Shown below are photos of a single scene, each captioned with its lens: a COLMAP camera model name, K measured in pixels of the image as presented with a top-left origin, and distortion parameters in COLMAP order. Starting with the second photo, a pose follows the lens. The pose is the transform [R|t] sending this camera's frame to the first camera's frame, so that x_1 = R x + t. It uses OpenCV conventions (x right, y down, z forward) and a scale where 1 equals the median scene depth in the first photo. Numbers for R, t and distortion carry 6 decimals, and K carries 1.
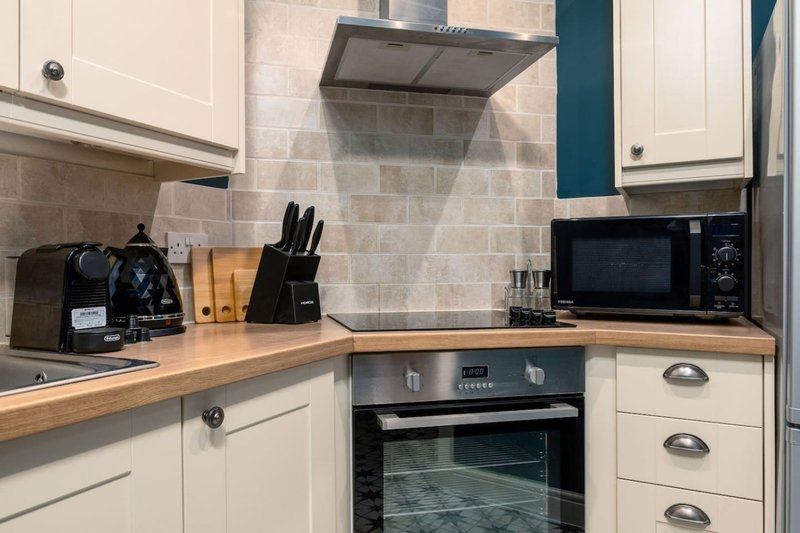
lens RADIAL K [[521.1, 0, 368.4], [0, 521.1, 267.2], [0, 0, 1]] dist [0.007378, 0.005328]
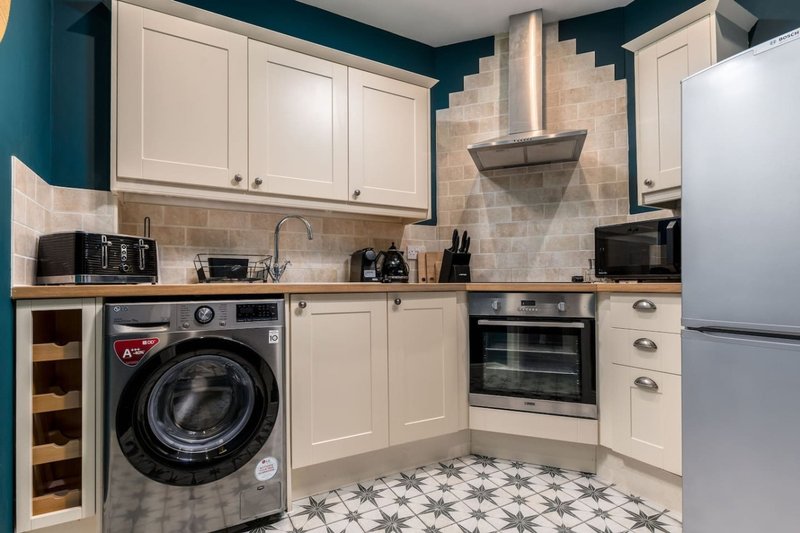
lens RADIAL K [[366.9, 0, 401.6], [0, 366.9, 278.4], [0, 0, 1]] dist [-0.007869, -0.000756]
pose [[0.853416, -0.011282, -0.521109, 0.447173], [0.004846, 0.999894, -0.013712, 0.099846], [0.521209, 0.009177, 0.853380, -0.428488]]
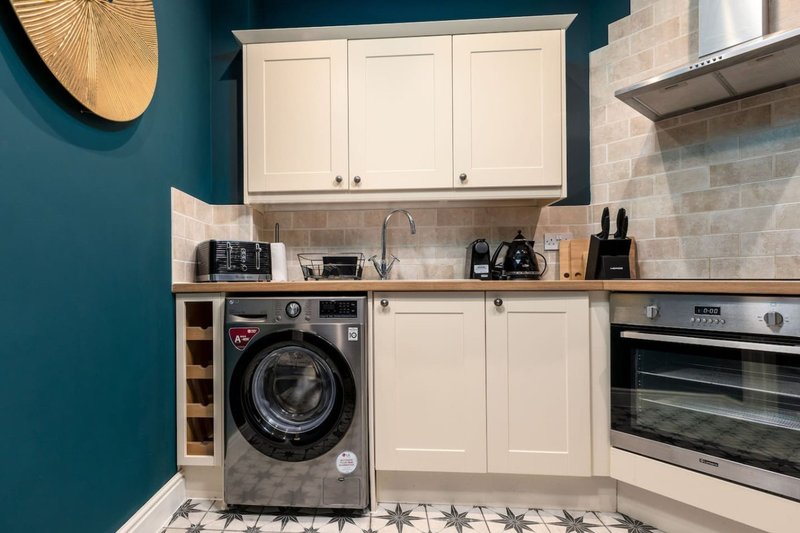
lens RADIAL K [[404.2, 0, 370.6], [0, 404.2, 280.1], [0, 0, 1]] dist [-0.012420, 0.002107]
pose [[0.448777, -0.003759, -0.893636, 0.625607], [0.005583, 0.999983, -0.001402, 0.097873], [0.893626, -0.004360, 0.448791, -0.227031]]
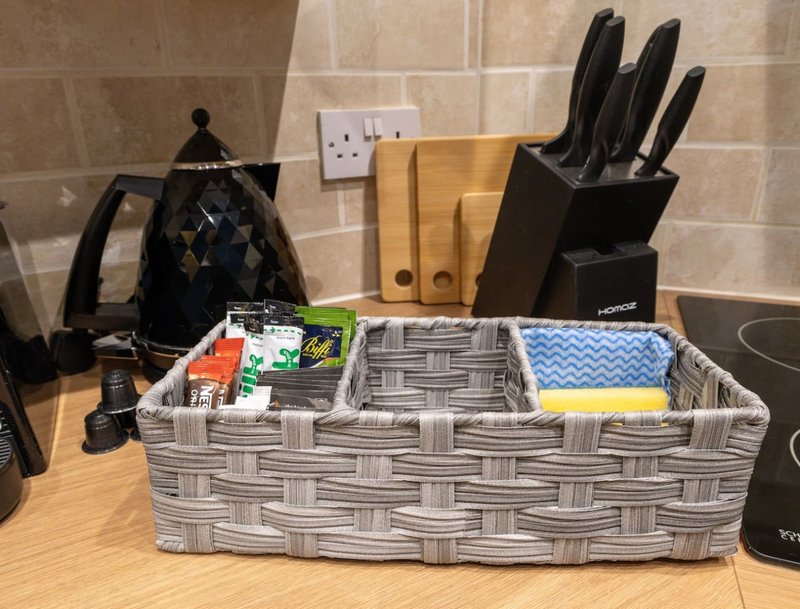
lens RADIAL K [[550.0, 0, 396.7], [0, 550.0, 306.2], [0, 0, 1]] dist [-0.001933, 0.004404]
pose [[0.841851, 0.176560, -0.510013, -0.047181], [0.017182, 0.935729, 0.352300, -0.073455], [0.539436, -0.305347, 0.784711, 0.579543]]
